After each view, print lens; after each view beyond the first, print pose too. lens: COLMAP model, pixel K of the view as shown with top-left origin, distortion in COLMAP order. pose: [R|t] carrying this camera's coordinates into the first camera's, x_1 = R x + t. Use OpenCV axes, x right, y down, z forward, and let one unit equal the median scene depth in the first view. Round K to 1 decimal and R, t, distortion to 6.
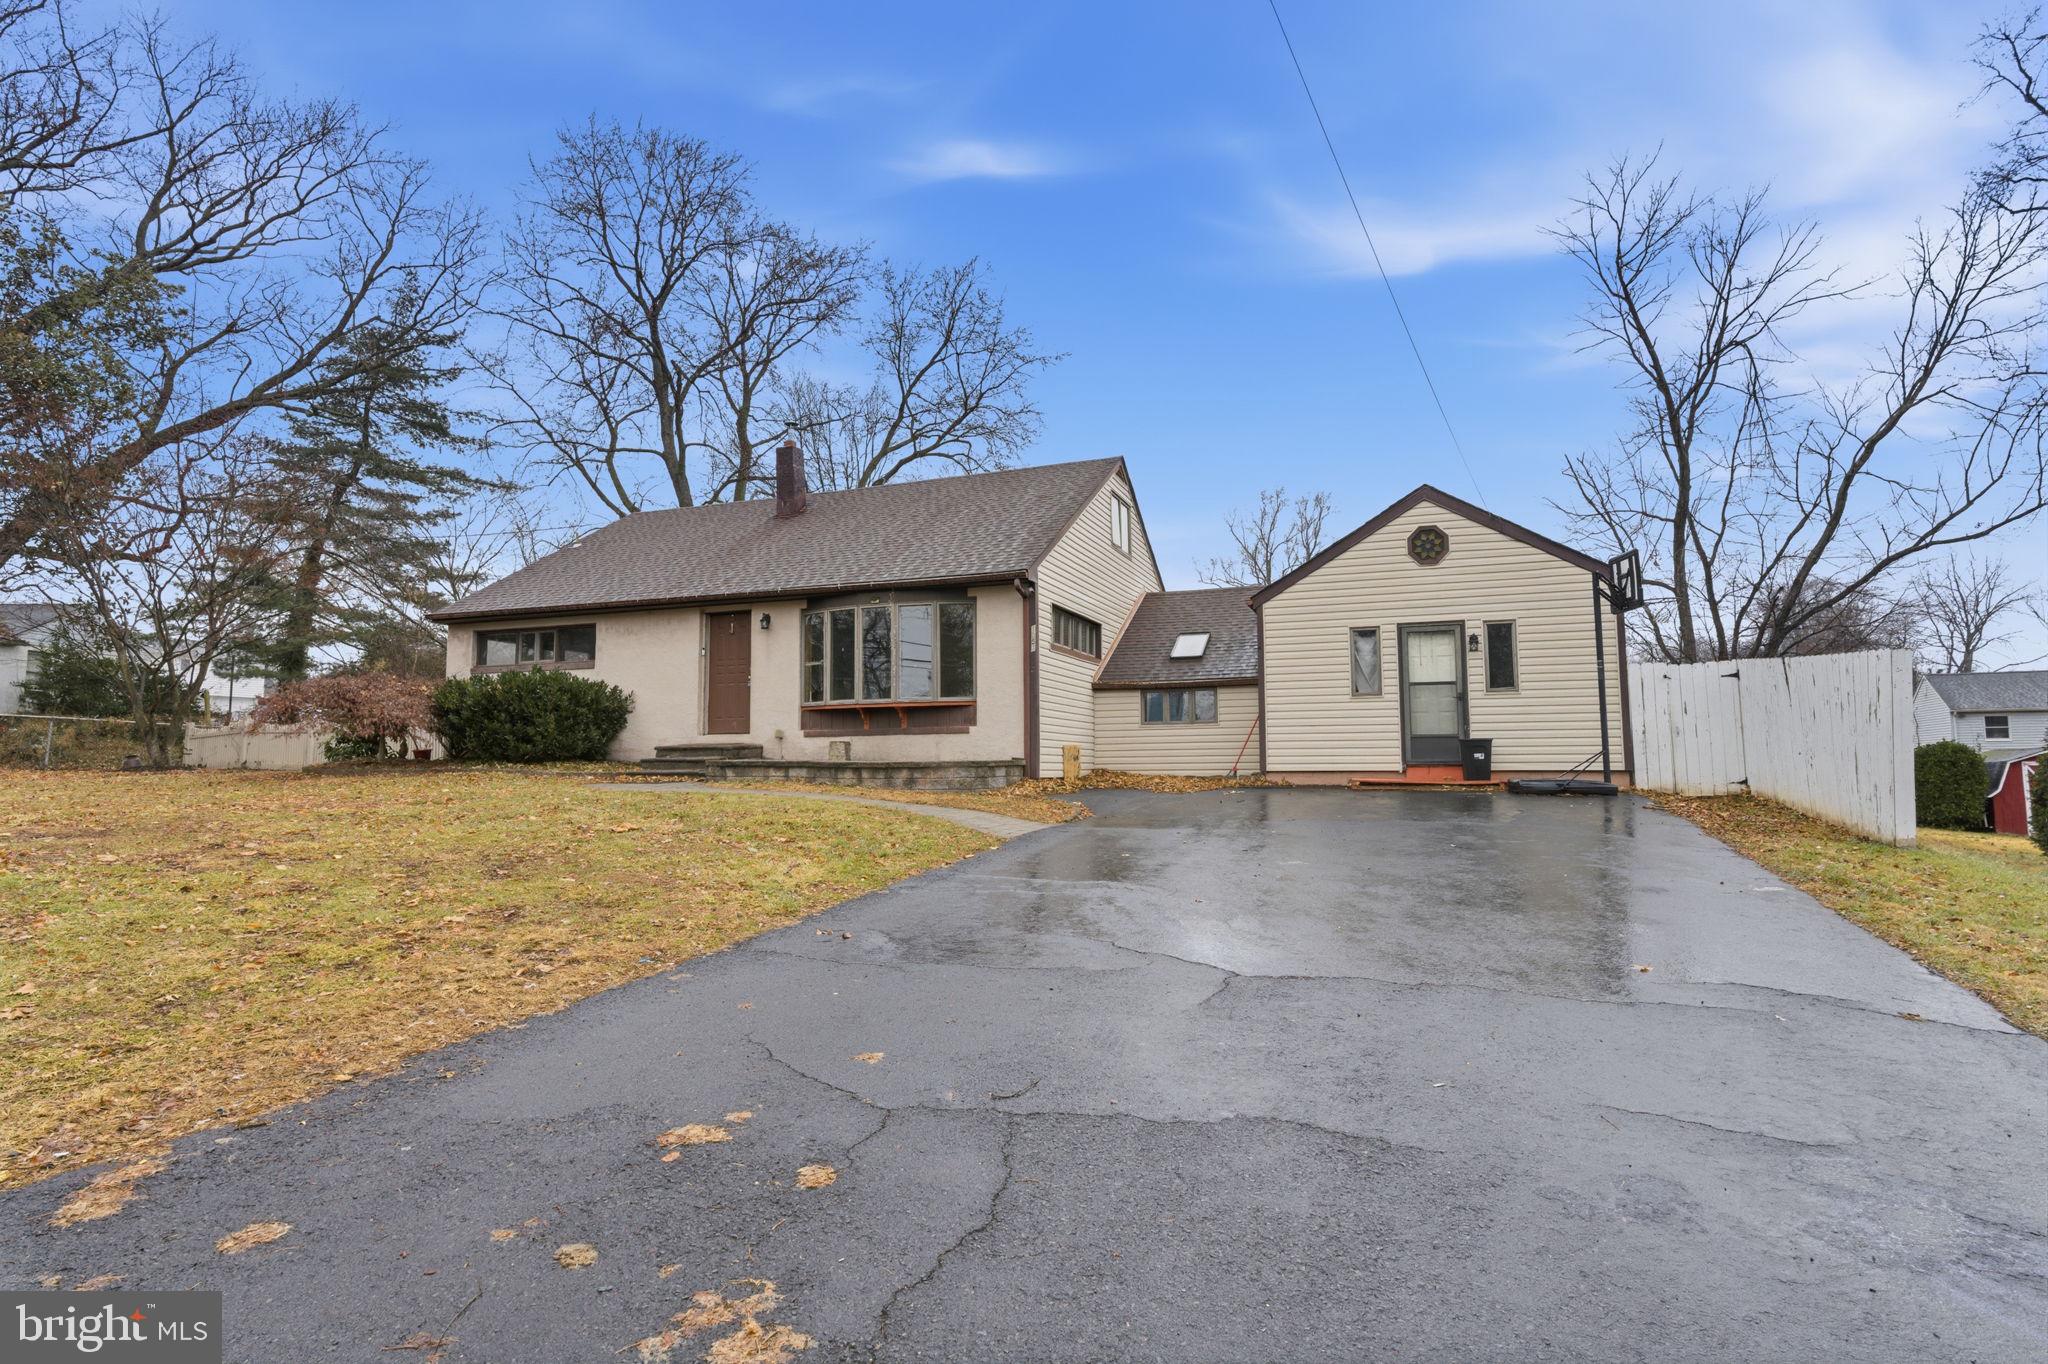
lens RADIAL K [[801.3, 0, 1024.0], [0, 801.3, 682.0], [0, 0, 1]] dist [-0.008724, -0.000098]
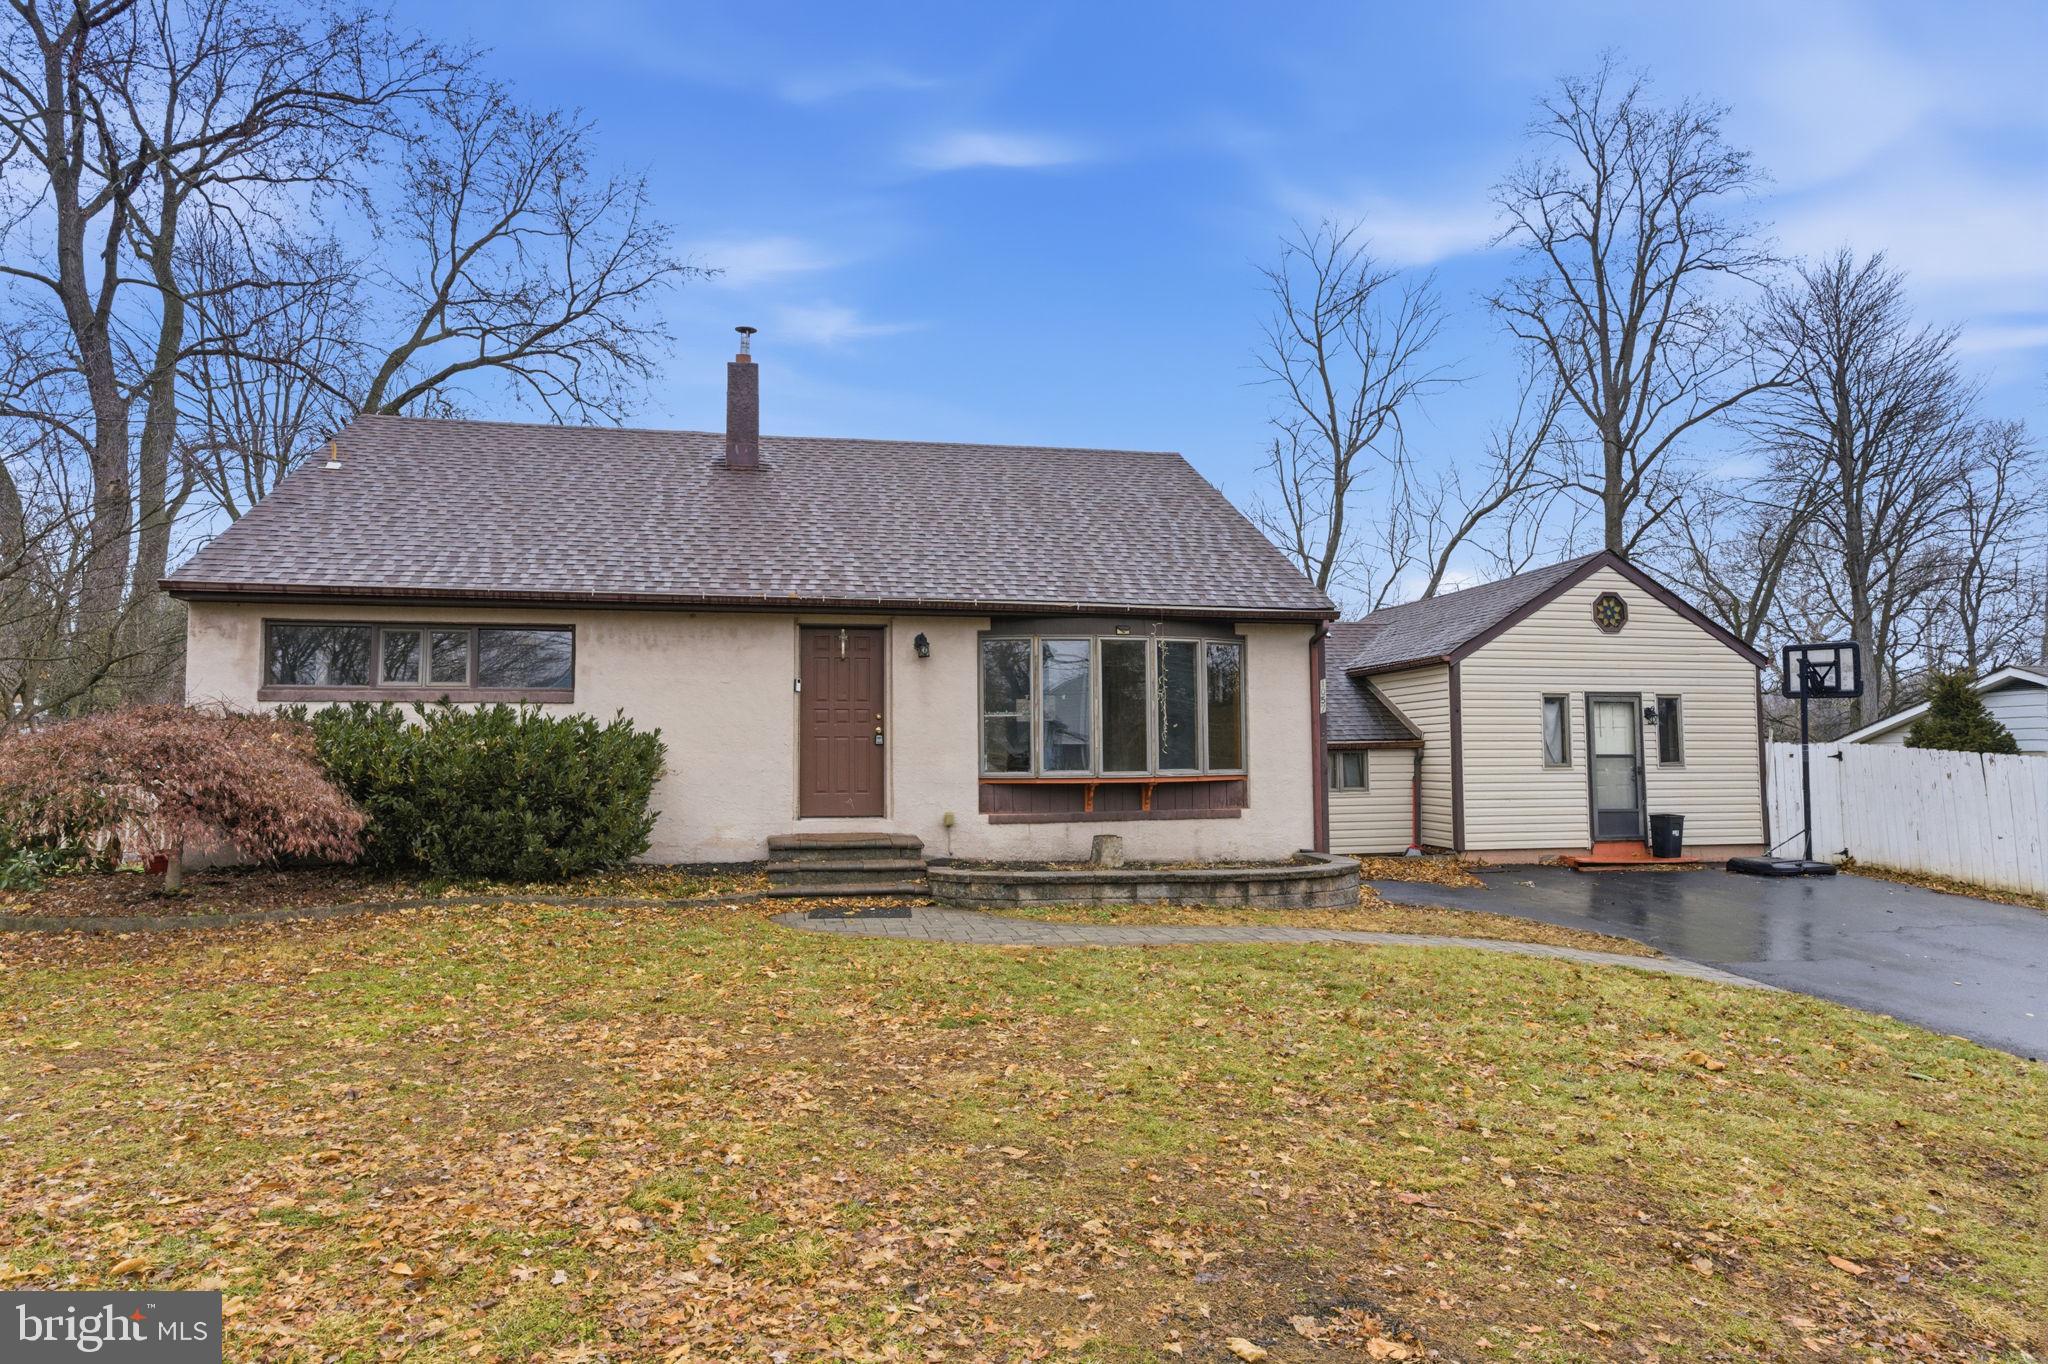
lens RADIAL K [[961.9, 0, 1022.4], [0, 961.9, 678.1], [0, 0, 1]] dist [0.011124, -0.010078]
pose [[0.890960, 0.044711, 0.451875, -0.649151], [-0.037722, 0.998989, -0.024469, -0.036219], [-0.452512, 0.004756, 0.891745, 0.281429]]
